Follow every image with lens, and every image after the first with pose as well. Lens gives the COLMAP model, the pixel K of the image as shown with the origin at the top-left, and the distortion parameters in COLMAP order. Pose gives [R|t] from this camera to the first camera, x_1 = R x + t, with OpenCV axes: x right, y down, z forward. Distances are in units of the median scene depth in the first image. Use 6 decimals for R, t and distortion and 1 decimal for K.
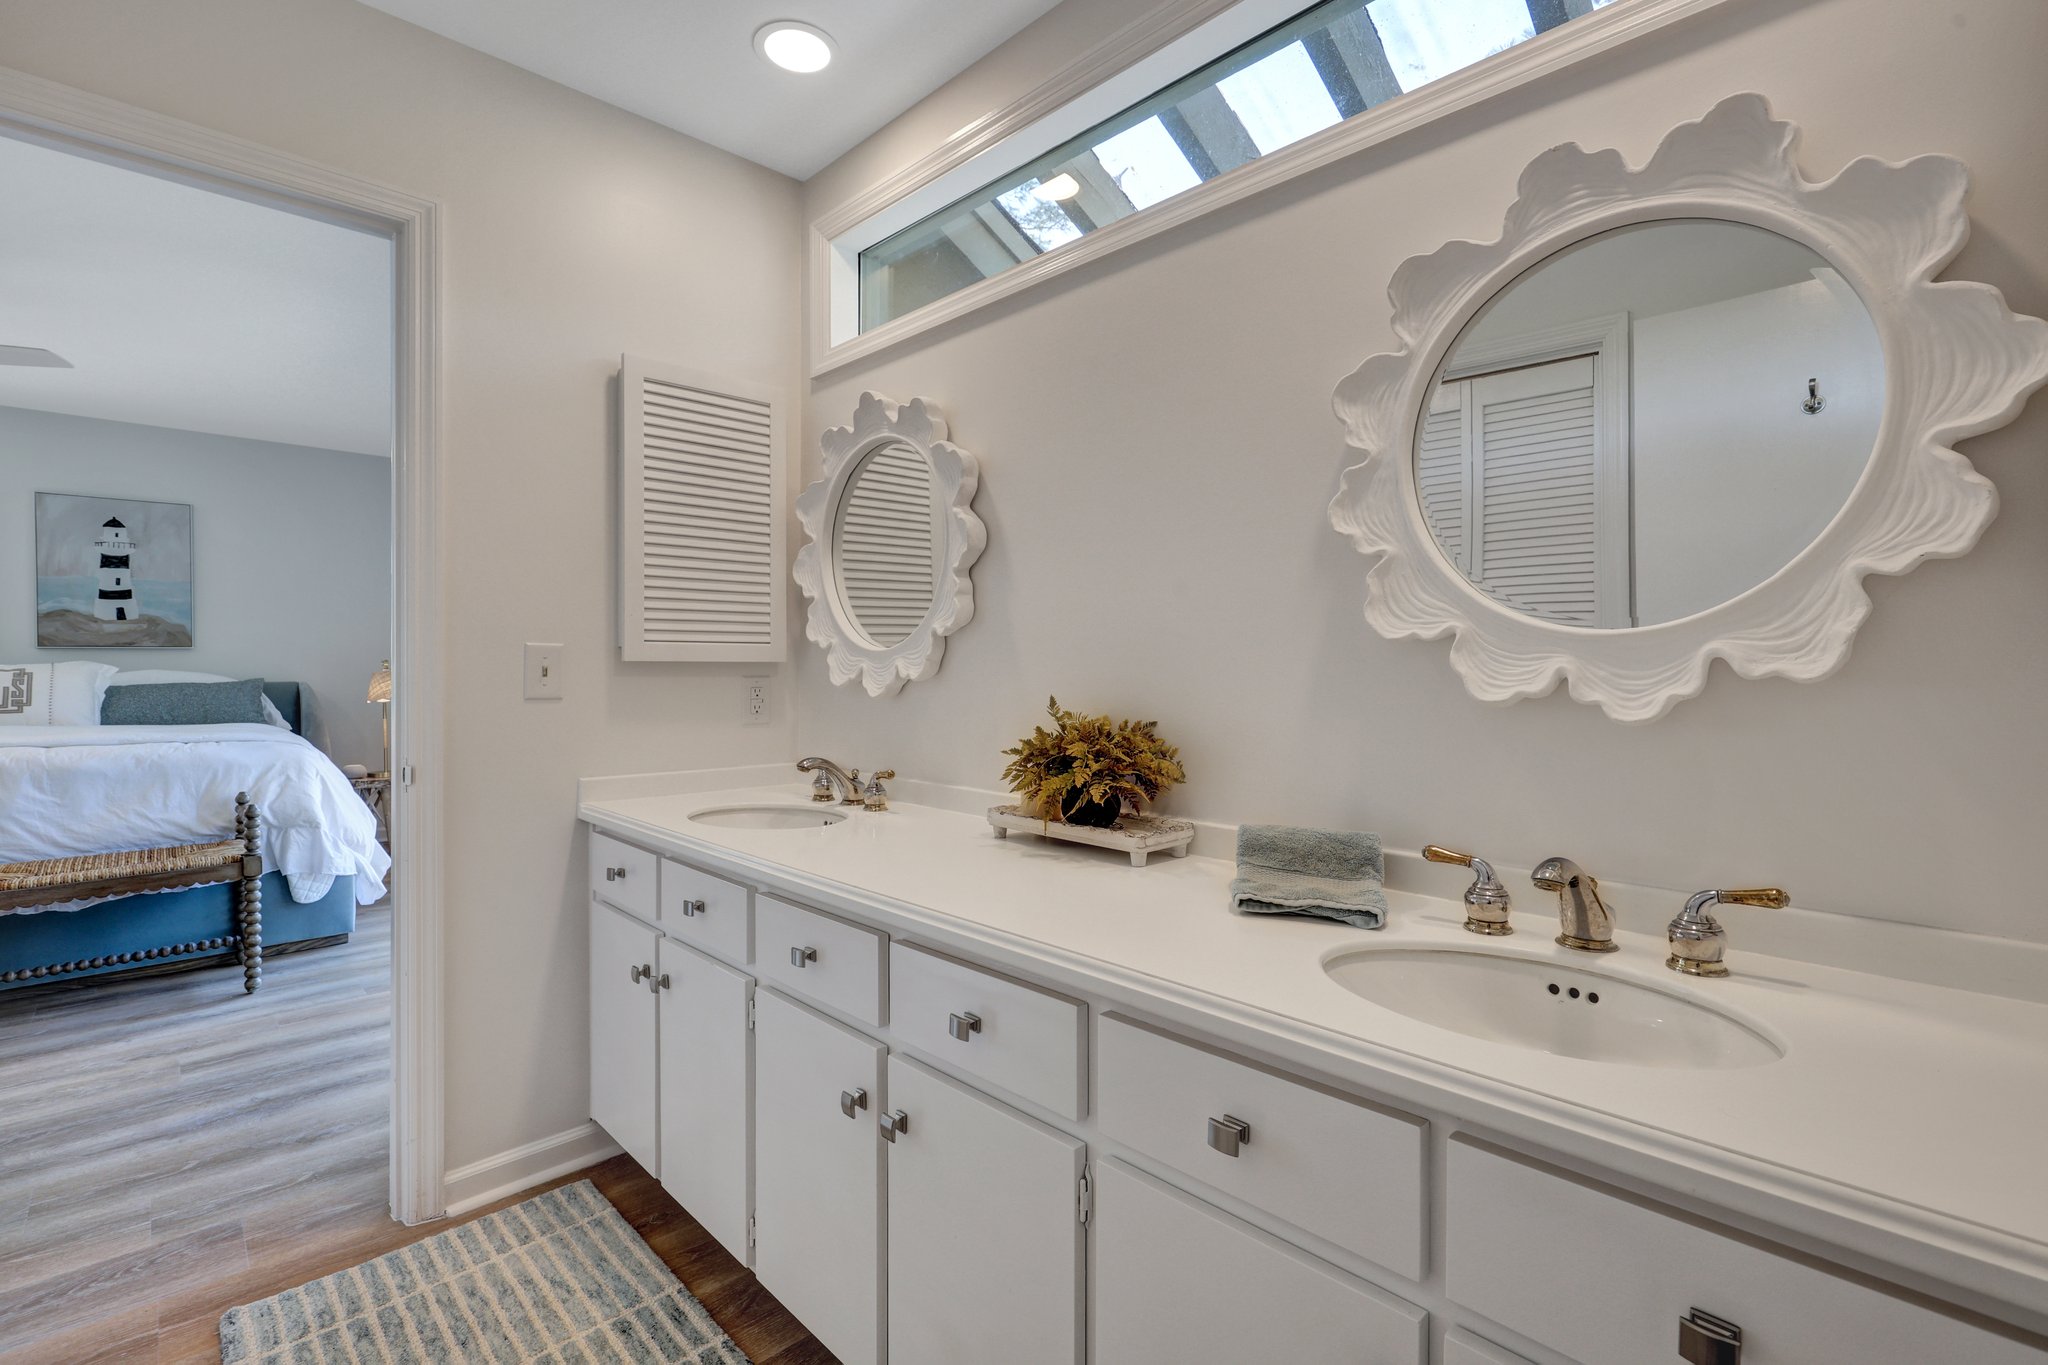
lens RADIAL K [[932.0, 0, 1034.2], [0, 932.0, 681.9], [0, 0, 1]] dist [0.000085, -0.000832]
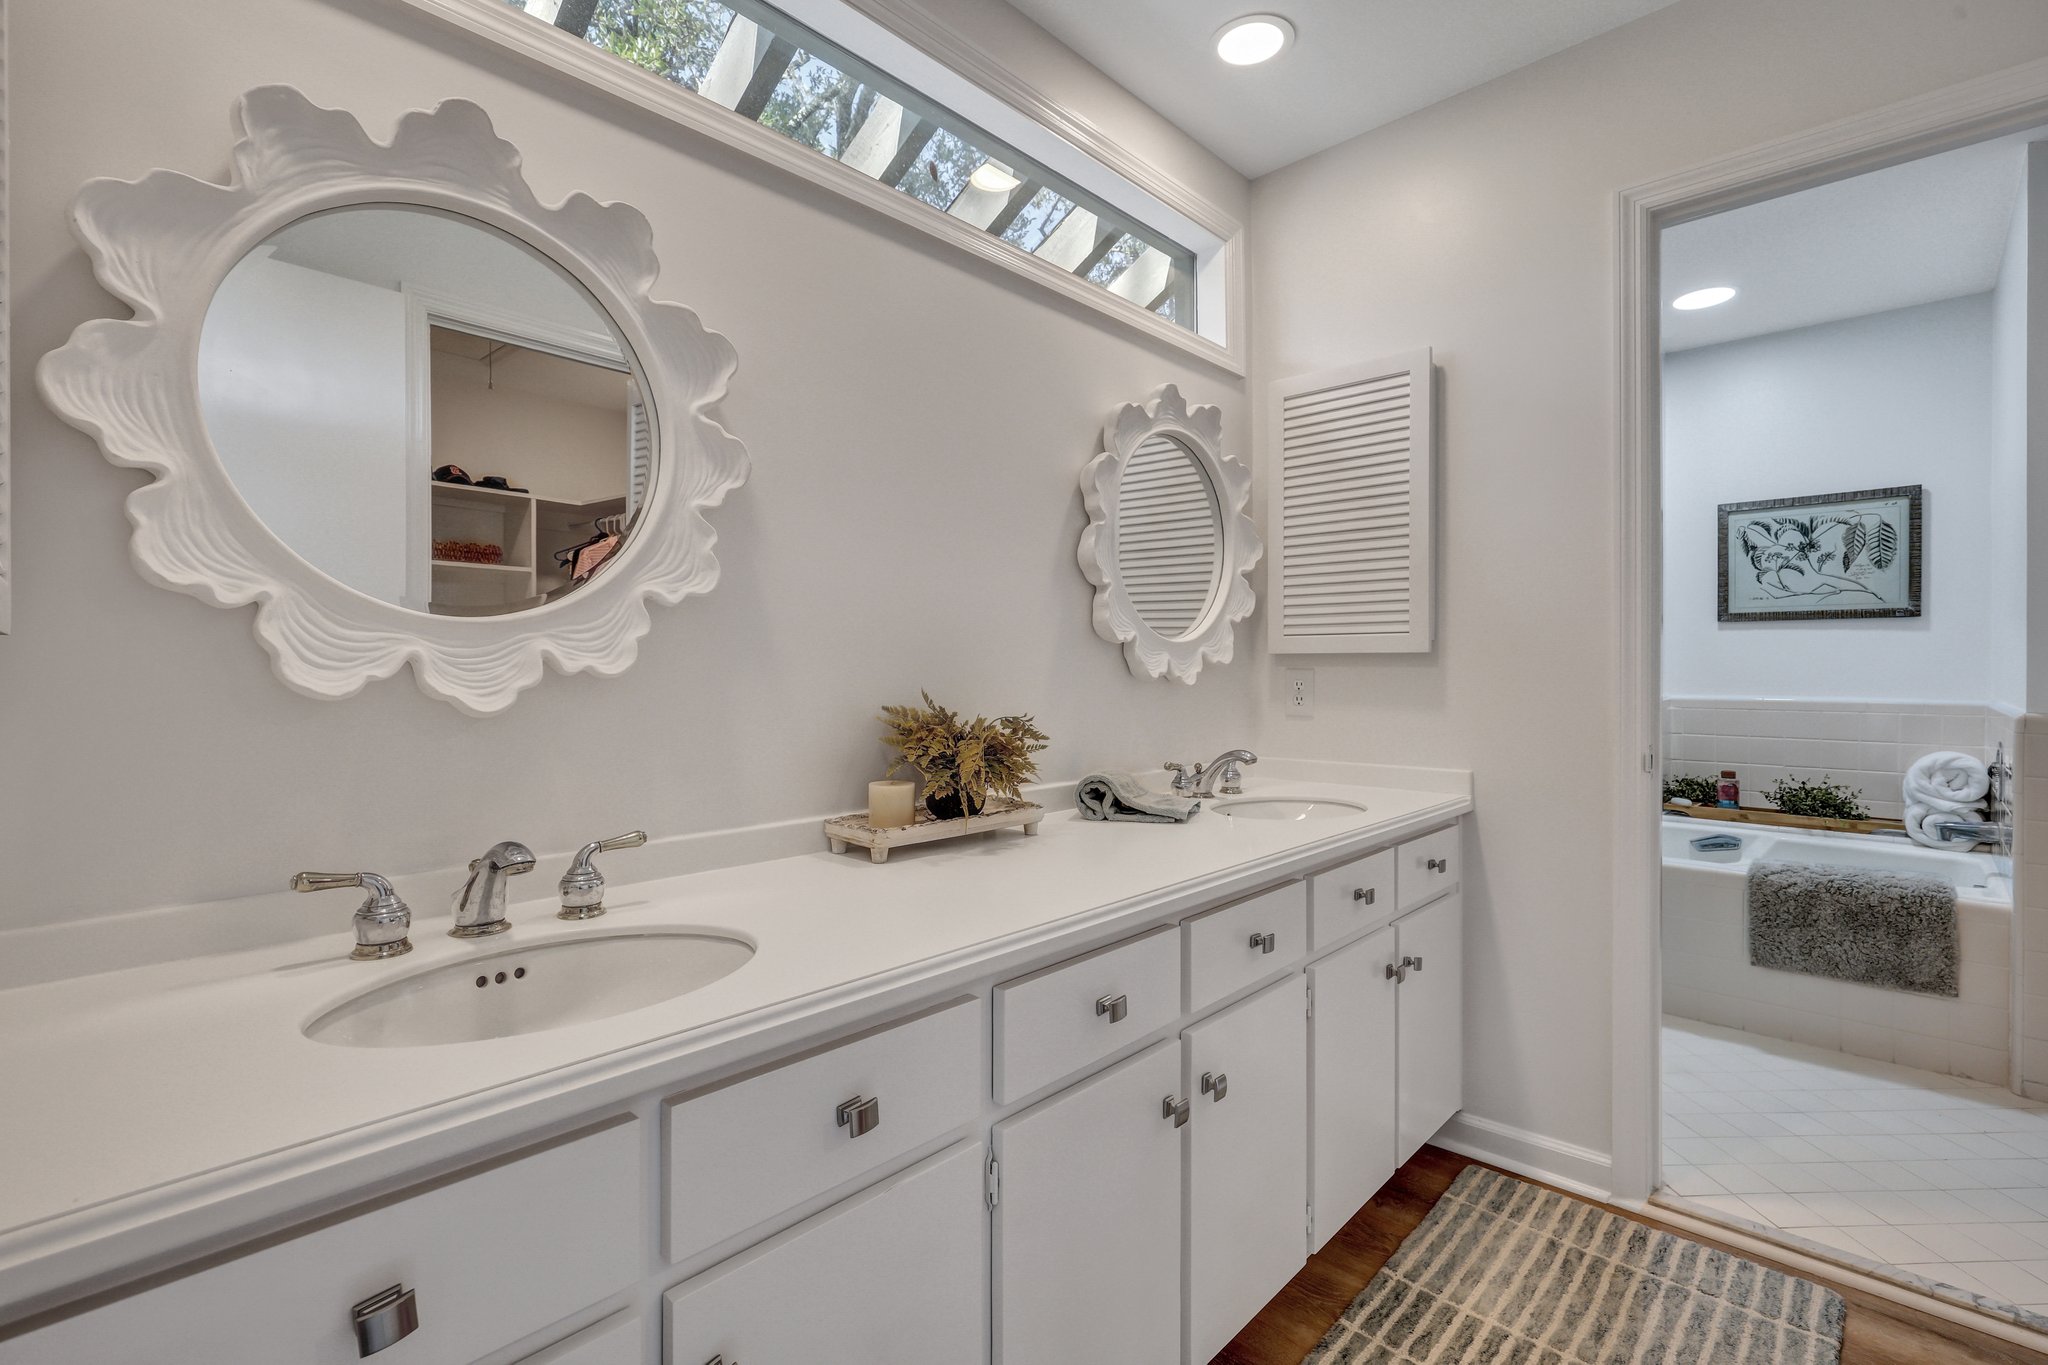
lens RADIAL K [[932.0, 0, 1031.8], [0, 932.0, 668.5], [0, 0, 1]] dist [0.000085, -0.000832]
pose [[-0.043993, -0.011524, 0.998965, -0.671766], [0.008445, 0.999893, 0.011906, -0.010659], [-0.998996, 0.008960, -0.043891, 0.697288]]
